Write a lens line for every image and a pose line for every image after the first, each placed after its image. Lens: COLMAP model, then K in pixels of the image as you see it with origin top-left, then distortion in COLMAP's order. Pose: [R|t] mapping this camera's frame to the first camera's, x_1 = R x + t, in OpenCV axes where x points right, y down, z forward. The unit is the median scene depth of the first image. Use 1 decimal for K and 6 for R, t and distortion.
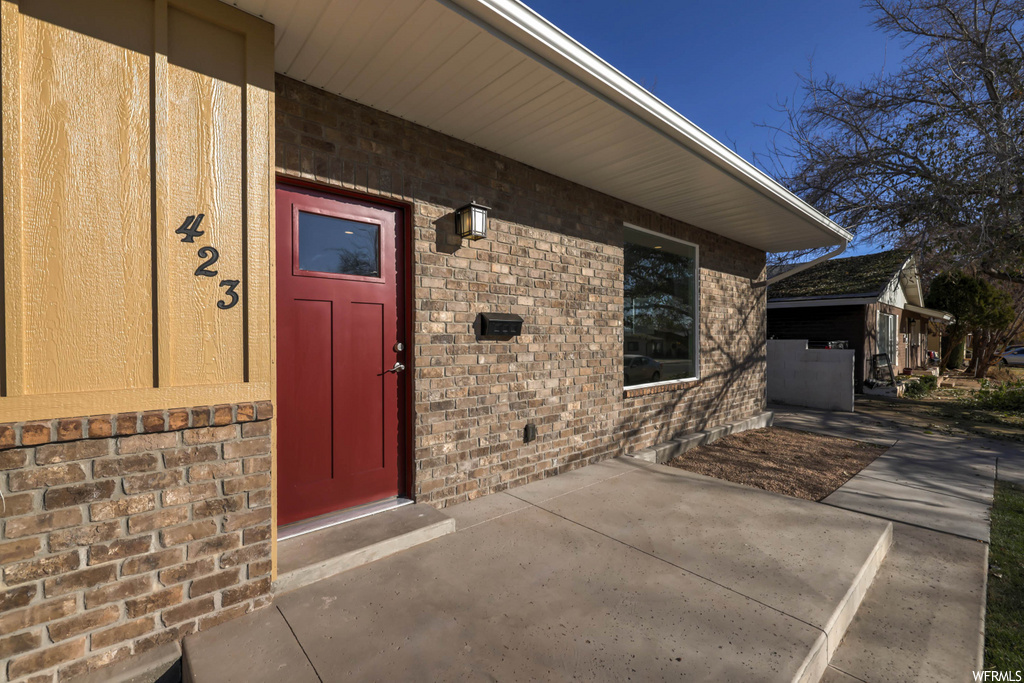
lens RADIAL K [[436.3, 0, 506.7], [0, 436.3, 340.1], [0, 0, 1]] dist [0.002800, 0.000066]
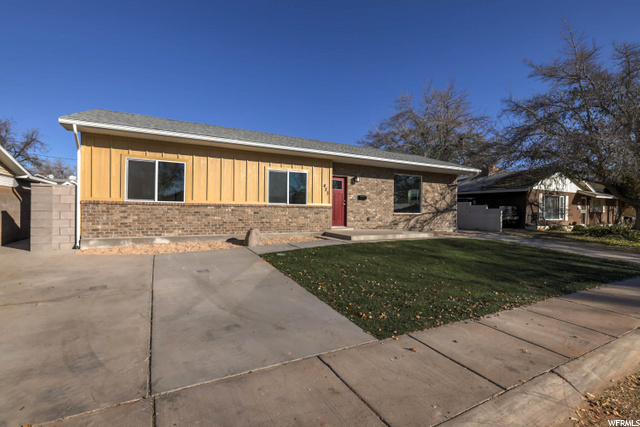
lens RADIAL K [[300.6, 0, 318.8], [0, 300.6, 212.4], [0, 0, 1]] dist [0.001605, 0.000181]
pose [[0.975894, 0.016012, -0.217658, 0.257897], [-0.015325, 0.999871, 0.004845, 0.132966], [0.217707, -0.001393, 0.976013, -2.596645]]
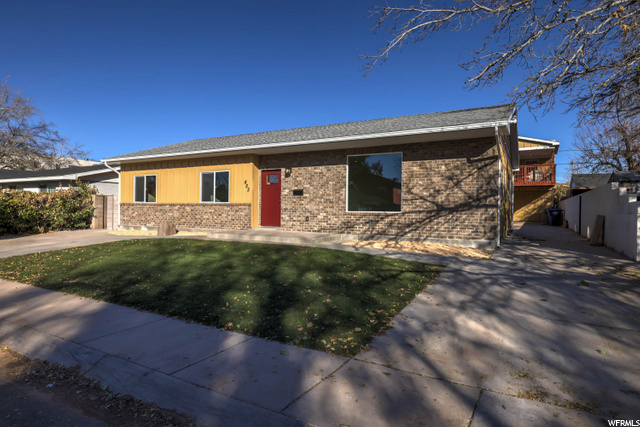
lens RADIAL K [[361.8, 0, 320.7], [0, 361.8, 213.2], [0, 0, 1]] dist [0.001925, 0.000555]
pose [[0.340306, 0.011755, -0.940241, 3.329440], [-0.016170, 0.999847, 0.006648, 0.143505], [0.940176, 0.012942, 0.340444, -0.003695]]
